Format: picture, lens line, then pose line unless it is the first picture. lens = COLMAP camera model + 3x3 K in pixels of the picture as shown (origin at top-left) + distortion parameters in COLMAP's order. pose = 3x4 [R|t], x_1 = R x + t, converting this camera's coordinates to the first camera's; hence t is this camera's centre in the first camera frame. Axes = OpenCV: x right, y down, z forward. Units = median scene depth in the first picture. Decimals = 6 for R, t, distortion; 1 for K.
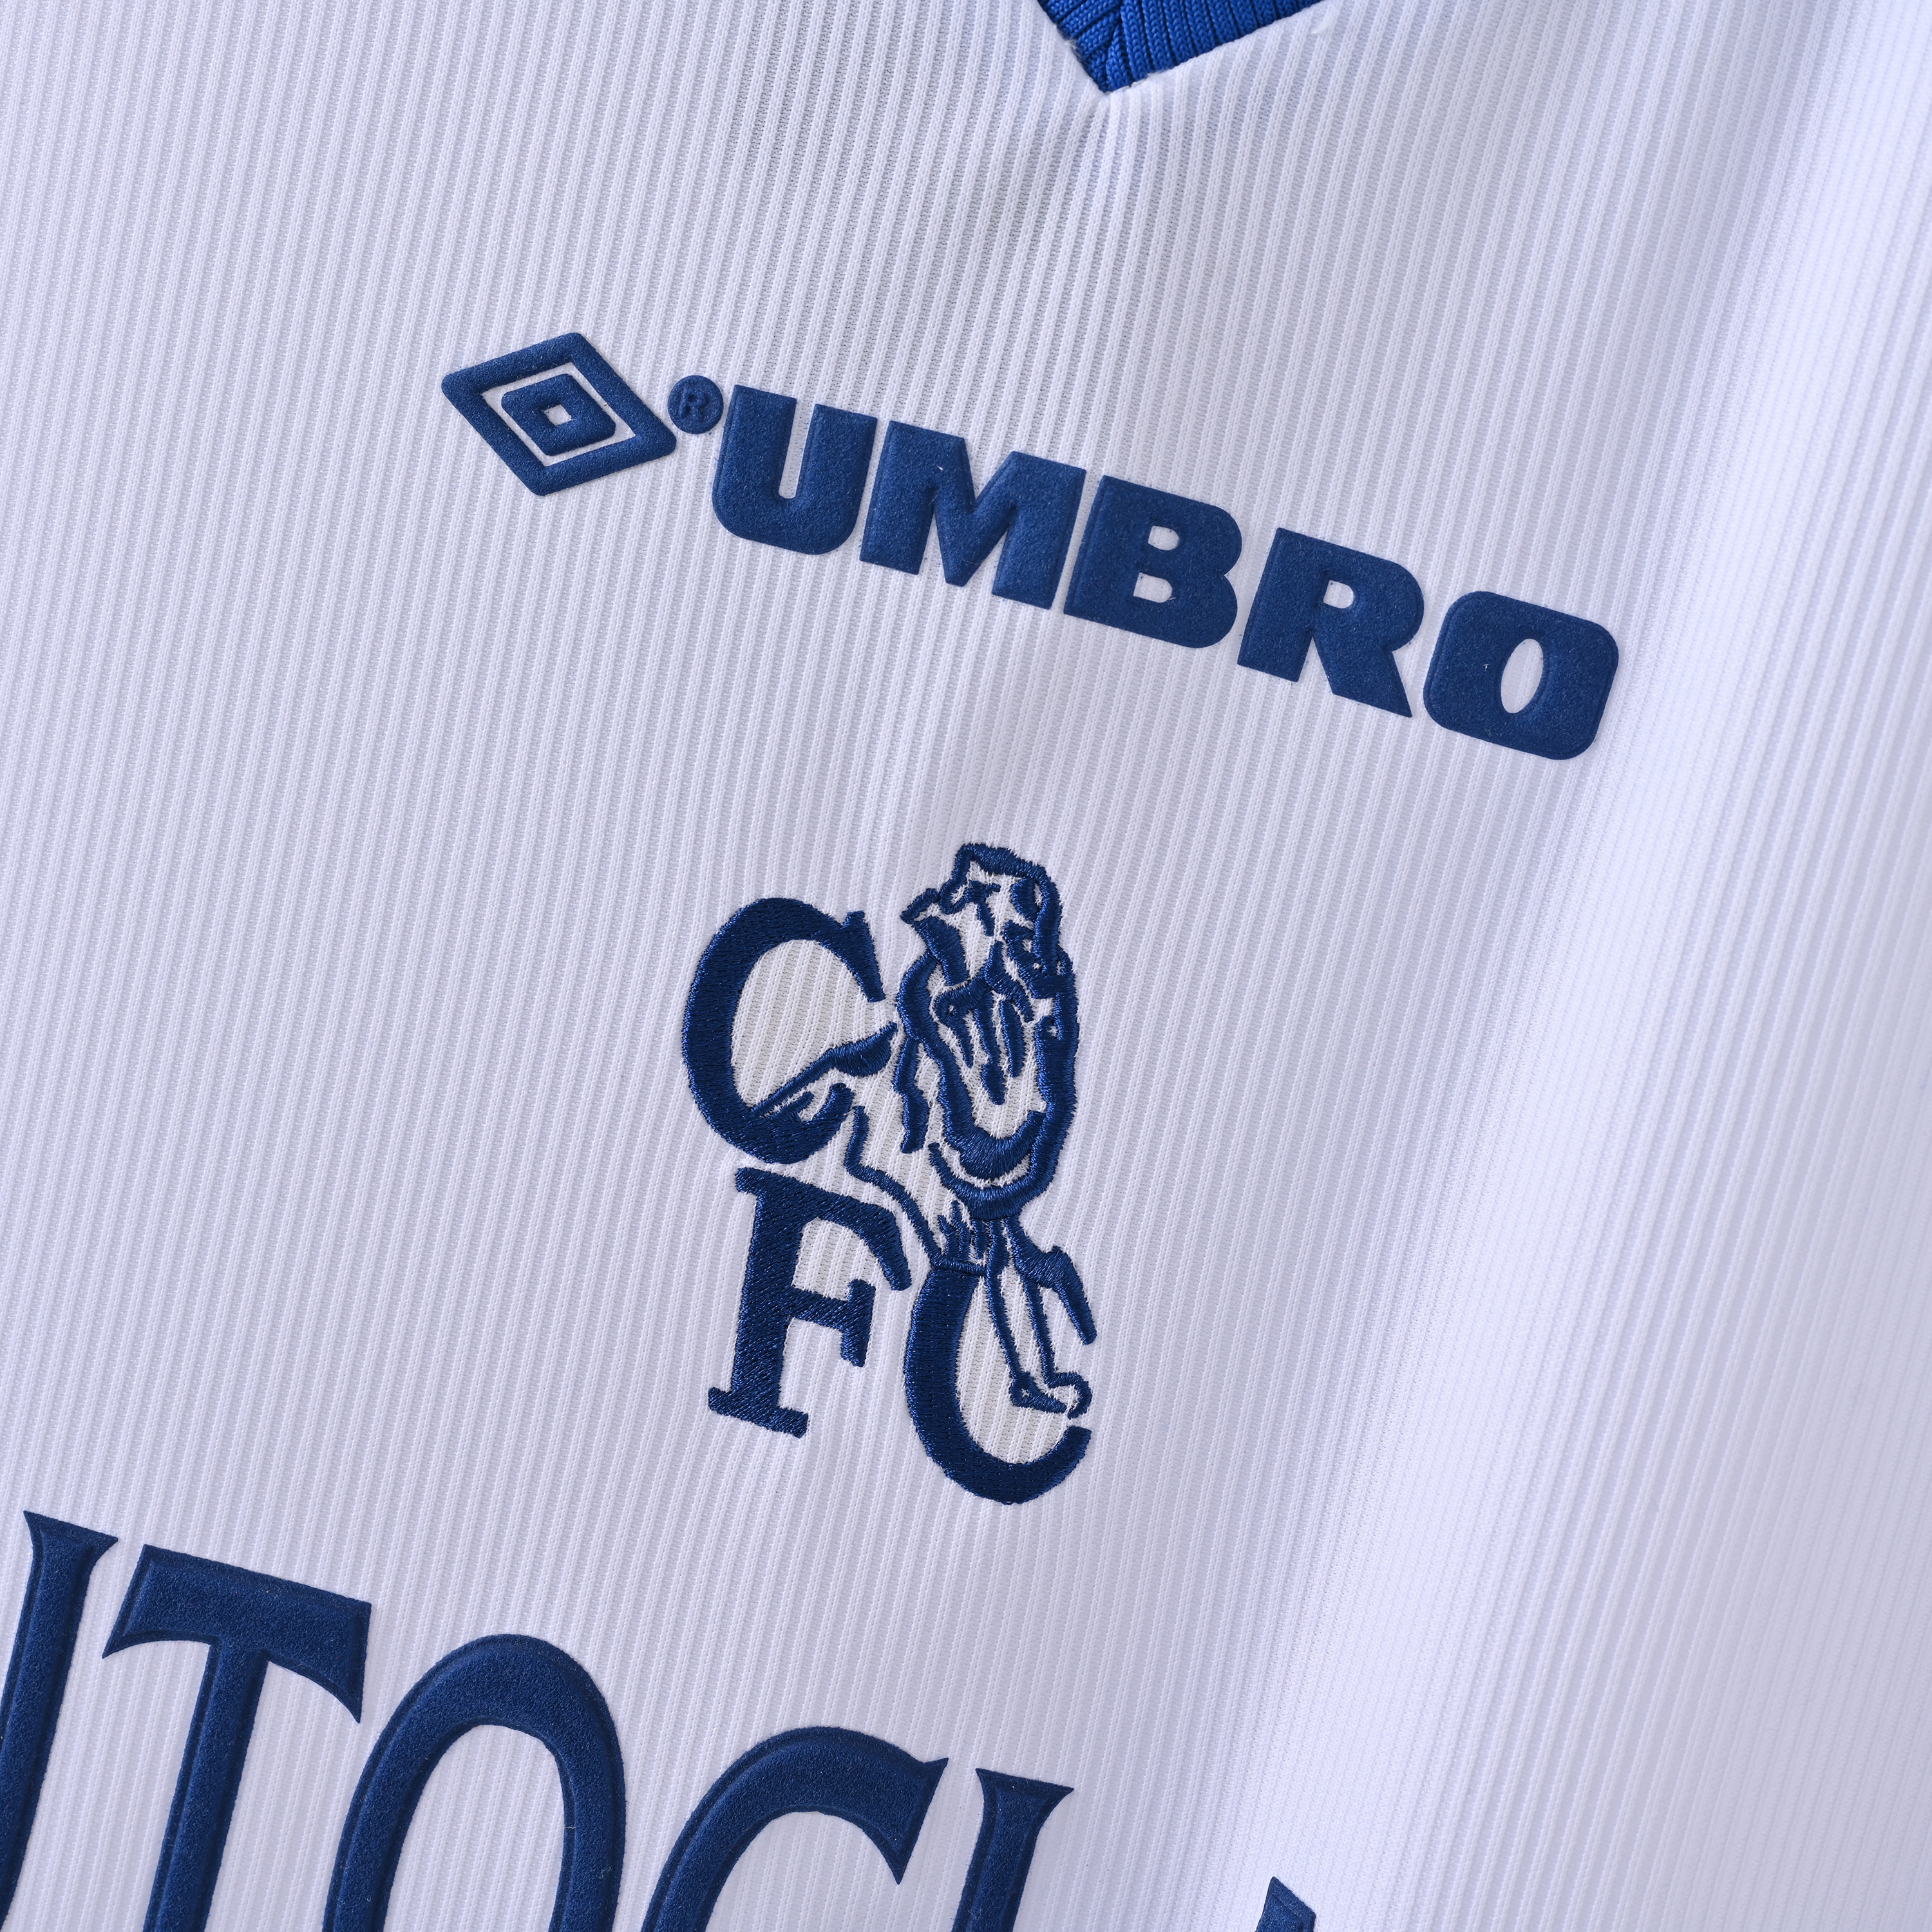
lens RADIAL K [[4396.4, 0, 972.8], [0, 4396.4, 960.6], [0, 0, 1]] dist [0.027136, 0.000000]
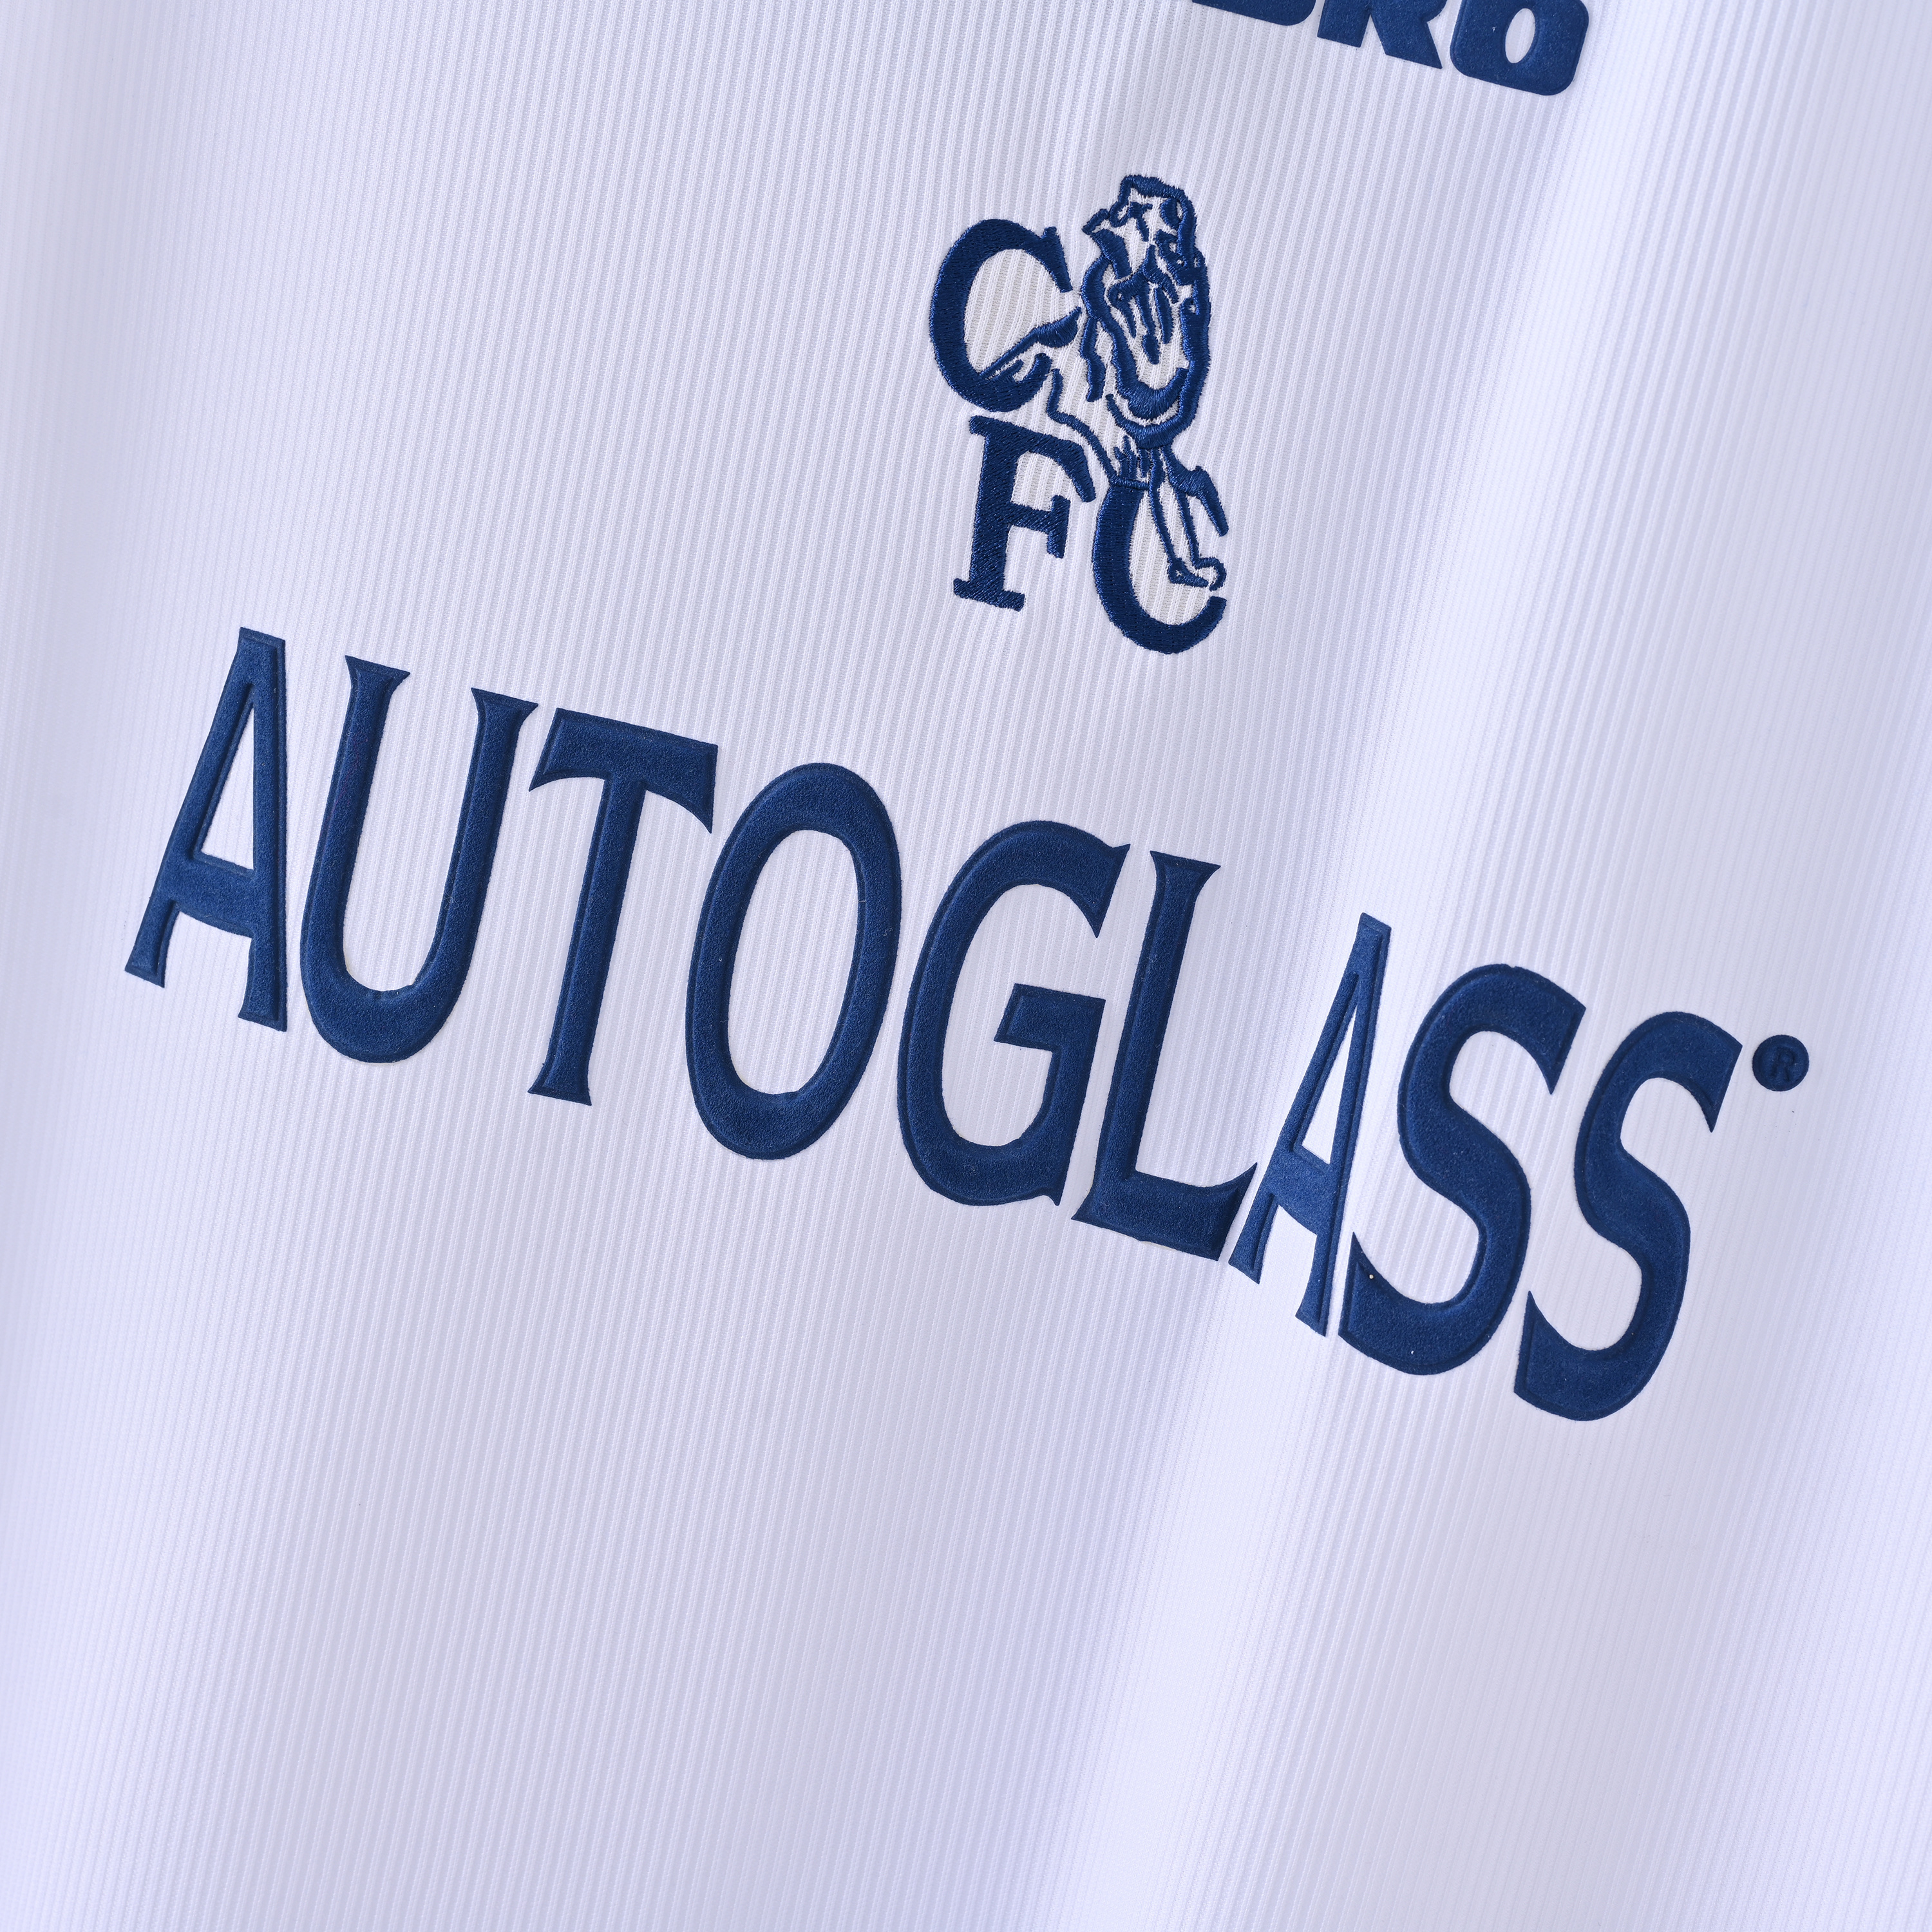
lens RADIAL K [[4396.4, 0, 952.6], [0, 4396.4, 969.5], [0, 0, 1]] dist [0.027136, 0.000000]
pose [[0.997816, -0.020624, -0.062758, 0.026203], [0.021519, 0.999676, 0.013622, 0.210931], [0.062456, -0.014943, 0.997936, -0.420244]]
